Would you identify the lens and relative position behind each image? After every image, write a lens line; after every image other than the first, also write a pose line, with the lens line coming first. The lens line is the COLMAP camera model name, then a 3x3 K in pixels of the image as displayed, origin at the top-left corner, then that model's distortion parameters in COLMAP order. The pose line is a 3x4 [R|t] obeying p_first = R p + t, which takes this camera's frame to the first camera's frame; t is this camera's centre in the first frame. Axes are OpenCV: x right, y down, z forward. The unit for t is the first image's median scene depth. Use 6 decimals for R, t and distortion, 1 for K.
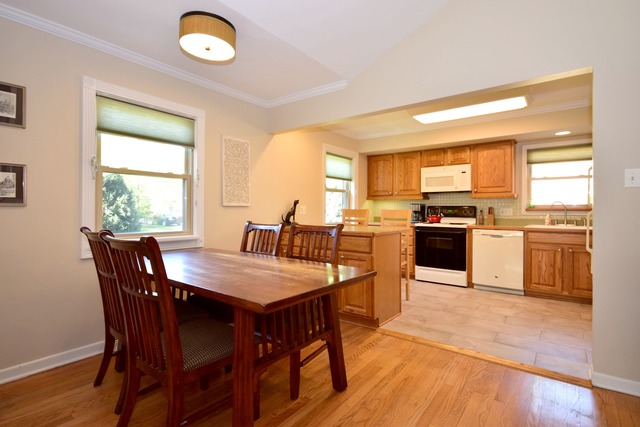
lens RADIAL K [[321.6, 0, 320.3], [0, 321.6, 209.3], [0, 0, 1]] dist [0.018356, 0.000410]
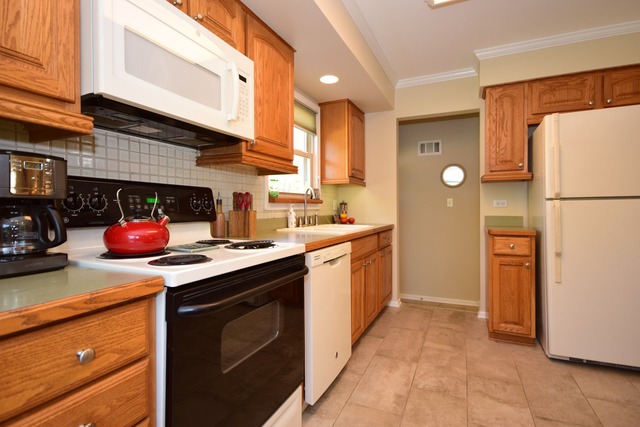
lens RADIAL K [[321.6, 0, 314.6], [0, 321.6, 208.6], [0, 0, 1]] dist [0.018356, 0.000410]
pose [[-0.204860, -0.003033, 0.978787, 0.127076], [0.004269, 0.999983, 0.003992, 0.013004], [-0.978782, 0.004996, -0.204843, 1.063952]]
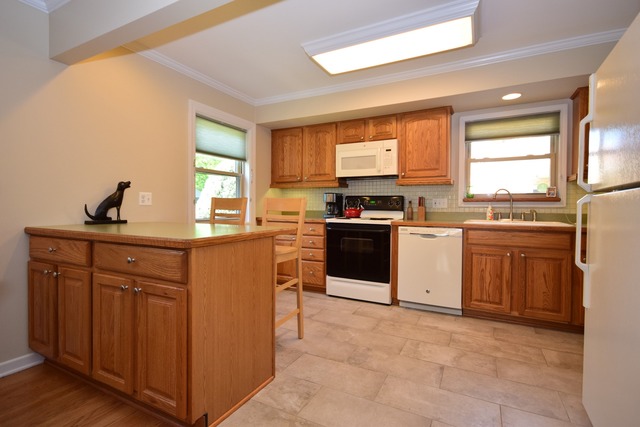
lens RADIAL K [[305.0, 0, 322.1], [0, 305.0, 210.4], [0, 0, 1]] dist [0.013785, -0.000814]
pose [[0.985538, -0.000280, 0.169457, 0.183517], [-0.002708, 0.999845, 0.017400, 0.013965], [-0.169436, -0.017607, 0.985384, 0.346632]]
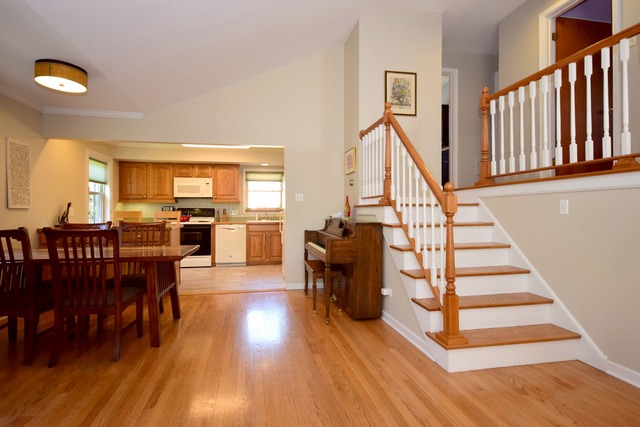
lens RADIAL K [[348.6, 0, 316.5], [0, 348.6, 208.5], [0, 0, 1]] dist [0.025537, 0.001045]
pose [[0.663884, 0.001154, 0.747834, -0.377971], [0.003255, 0.999985, -0.004433, -0.001840], [-0.747828, 0.005377, 0.663870, -0.346902]]
